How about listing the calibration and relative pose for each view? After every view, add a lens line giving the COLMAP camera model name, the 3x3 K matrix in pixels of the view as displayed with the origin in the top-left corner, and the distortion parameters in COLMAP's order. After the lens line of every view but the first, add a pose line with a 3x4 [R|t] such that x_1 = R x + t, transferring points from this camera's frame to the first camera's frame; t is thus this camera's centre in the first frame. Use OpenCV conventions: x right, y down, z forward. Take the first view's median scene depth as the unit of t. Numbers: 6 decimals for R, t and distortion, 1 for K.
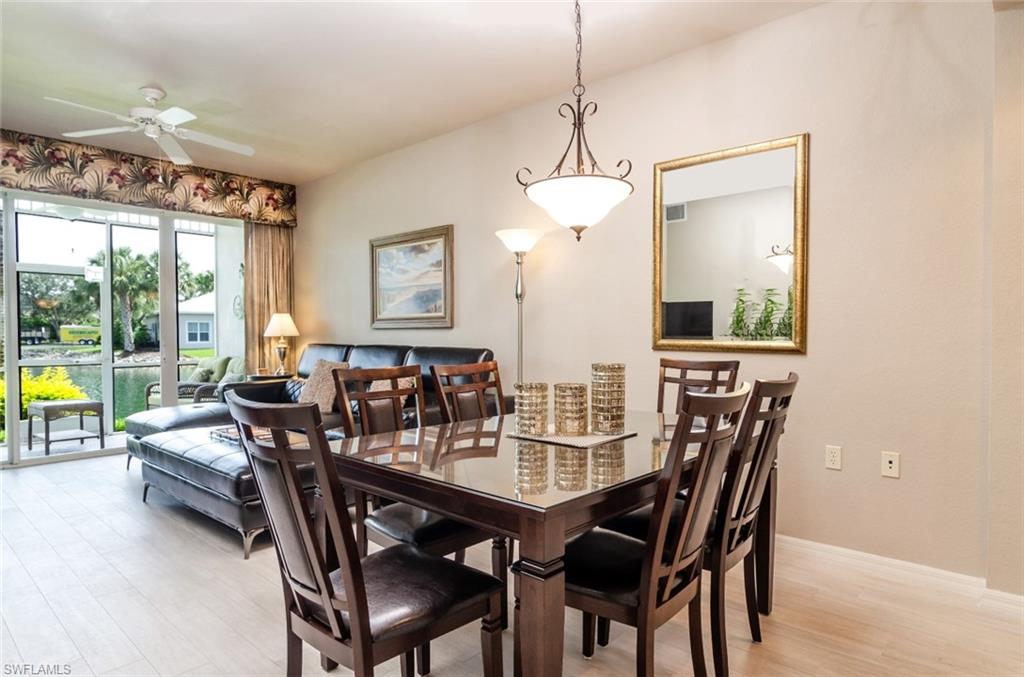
lens RADIAL K [[572.5, 0, 508.1], [0, 572.5, 342.1], [0, 0, 1]] dist [0.001924, 0.000256]
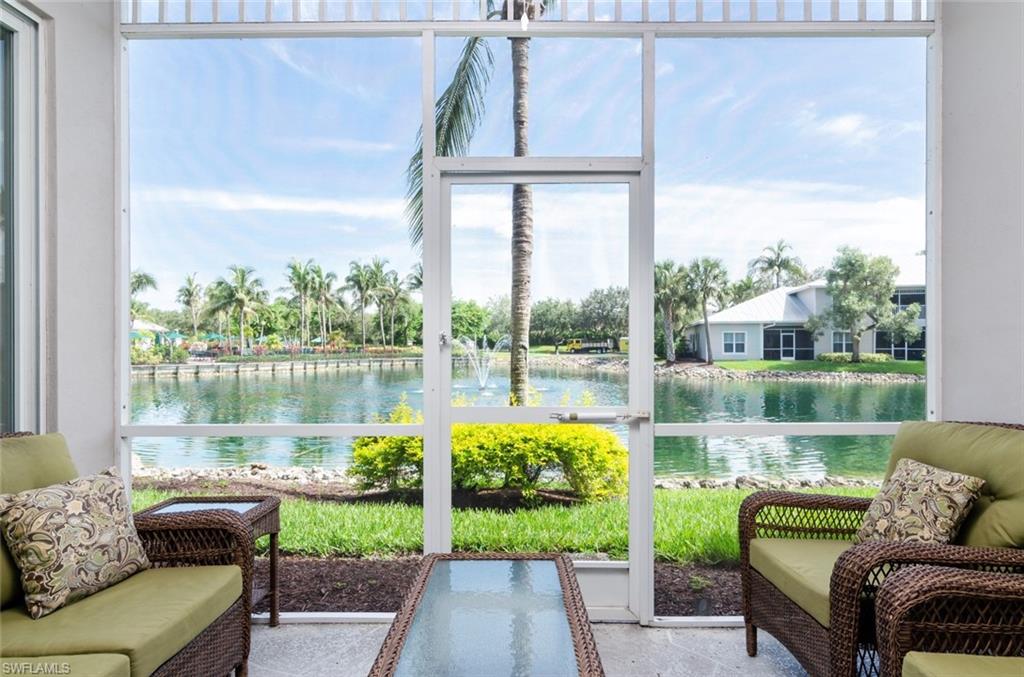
lens RADIAL K [[572.5, 0, 510.7], [0, 572.5, 342.5], [0, 0, 1]] dist [0.001924, 0.000256]
pose [[0.656040, -0.001069, -0.754725, -0.066014], [-0.013772, 0.999816, -0.013388, -0.000129], [0.754600, 0.019177, 0.655904, 0.095347]]
